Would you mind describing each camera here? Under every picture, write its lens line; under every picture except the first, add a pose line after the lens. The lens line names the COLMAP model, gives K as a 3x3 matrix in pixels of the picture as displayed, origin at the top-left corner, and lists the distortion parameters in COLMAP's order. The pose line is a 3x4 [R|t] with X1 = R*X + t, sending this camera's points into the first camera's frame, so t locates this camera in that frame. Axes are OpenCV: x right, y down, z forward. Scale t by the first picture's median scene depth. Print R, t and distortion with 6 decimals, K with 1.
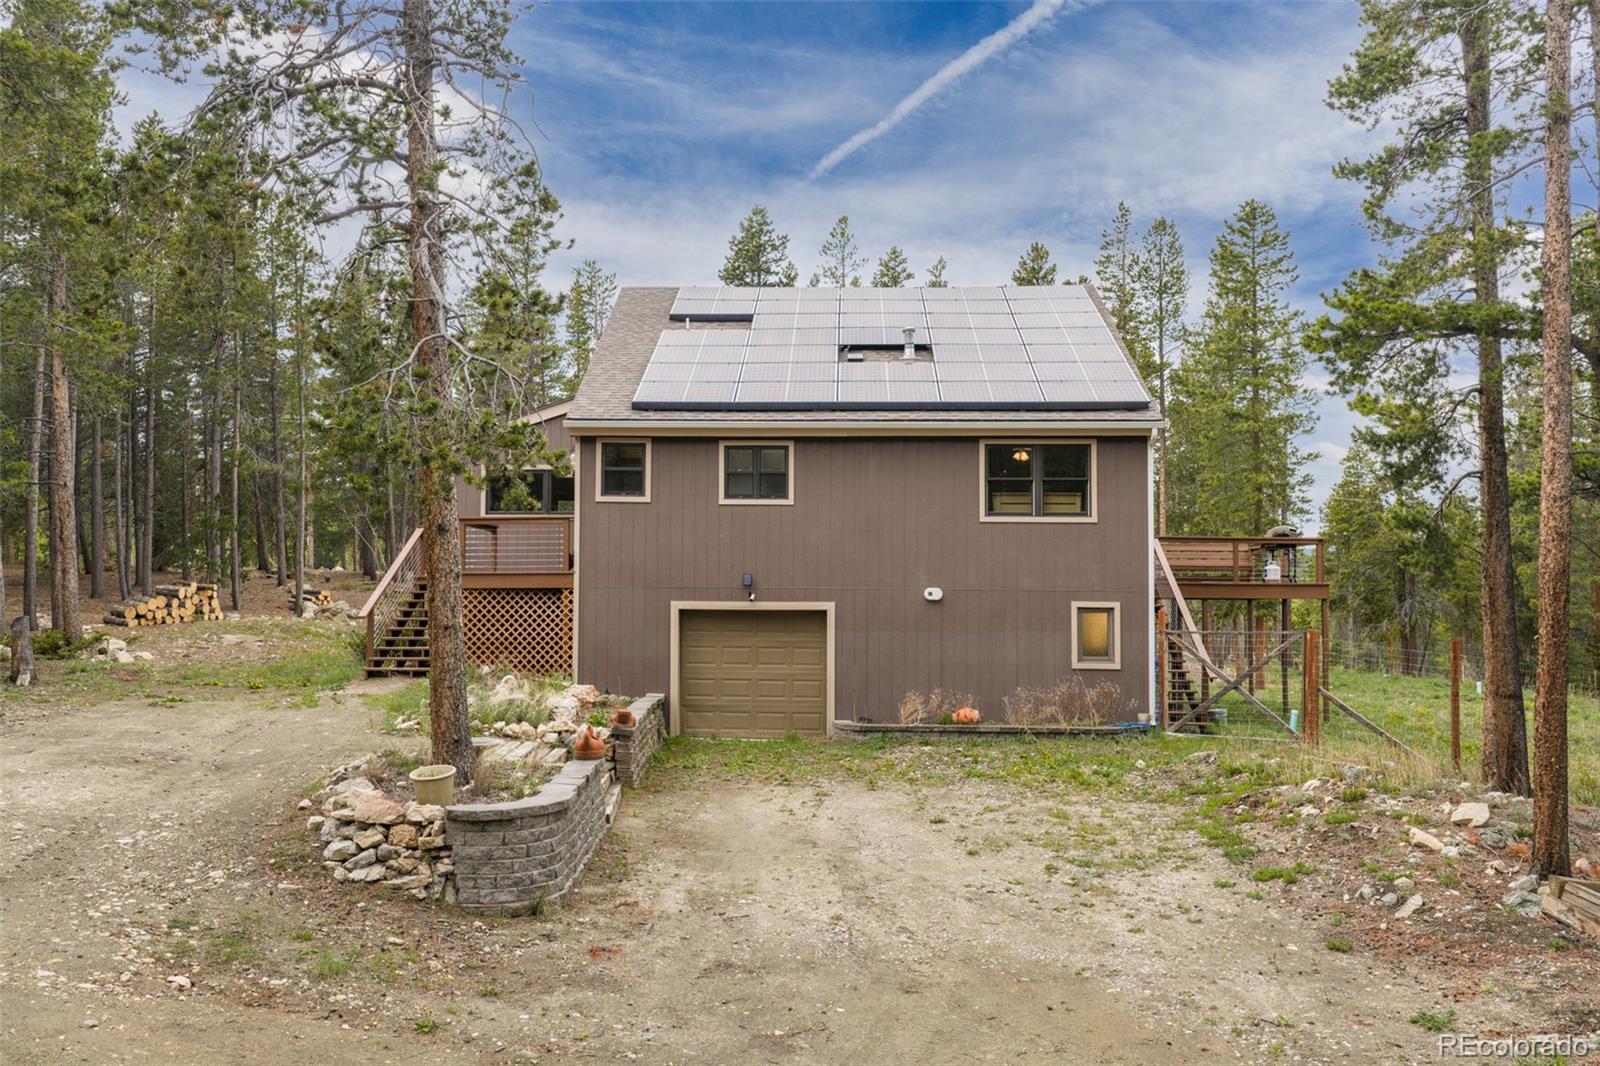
lens RADIAL K [[1352.5, 0, 800.0], [0, 1352.5, 533.0], [0, 0, 1]] dist [0.012523, 0.001864]
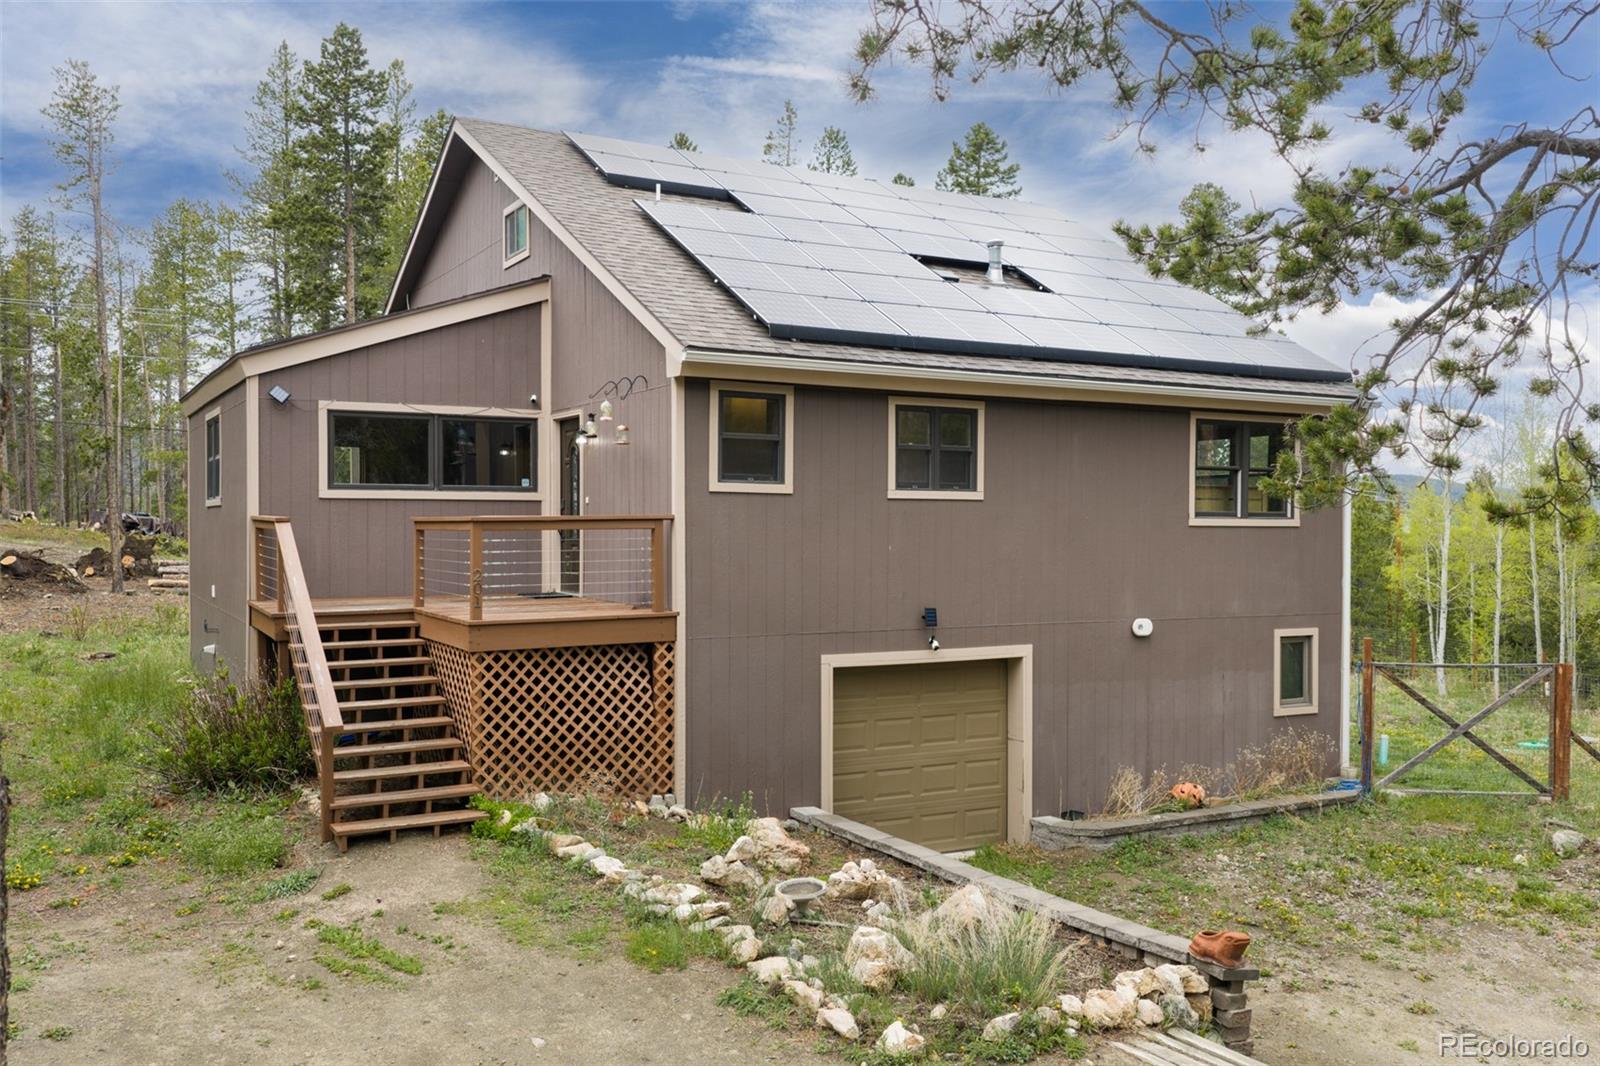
lens RADIAL K [[1352.5, 0, 800.0], [0, 1352.5, 533.0], [0, 0, 1]] dist [0.012523, 0.001864]
pose [[0.854286, -0.006563, 0.519761, -0.422890], [-0.029189, 0.997737, 0.060574, -0.042014], [-0.518983, -0.066919, 0.852161, 0.484727]]
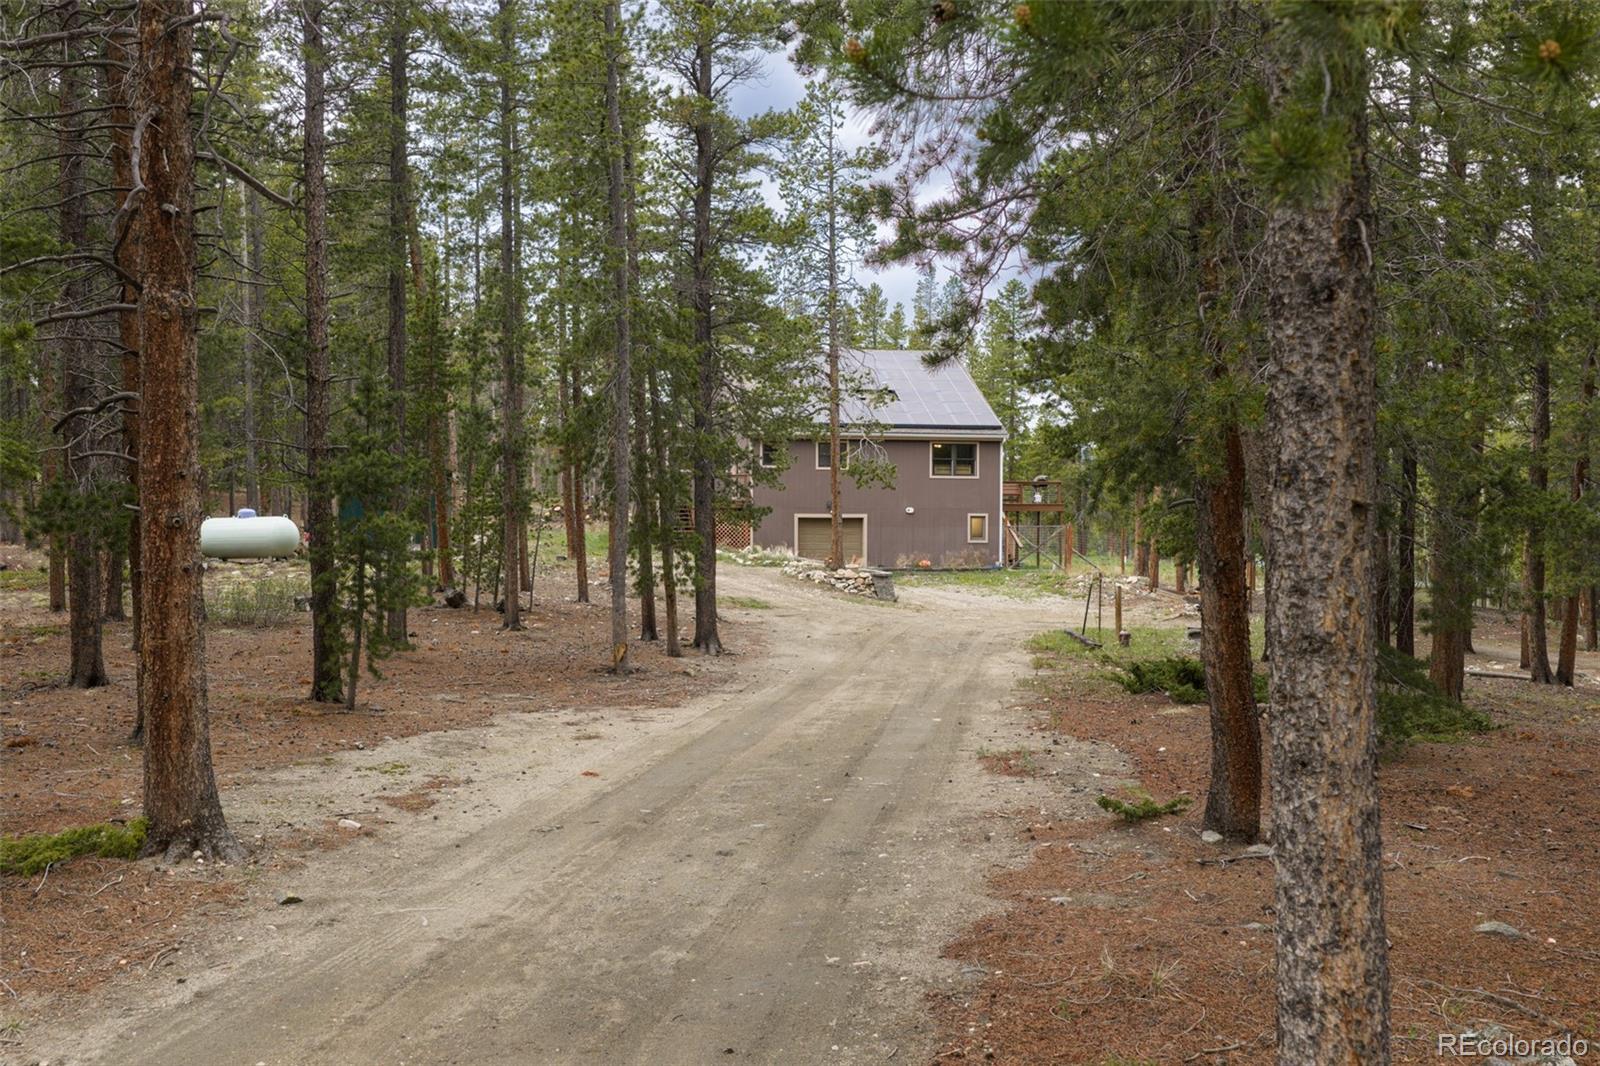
lens RADIAL K [[1352.5, 0, 800.0], [0, 1352.5, 533.0], [0, 0, 1]] dist [0.012523, 0.001864]
pose [[0.971452, -0.008151, 0.237095, -0.606388], [-0.007814, 0.997768, 0.066318, -0.064331], [-0.237106, -0.066277, 0.969220, -1.127604]]
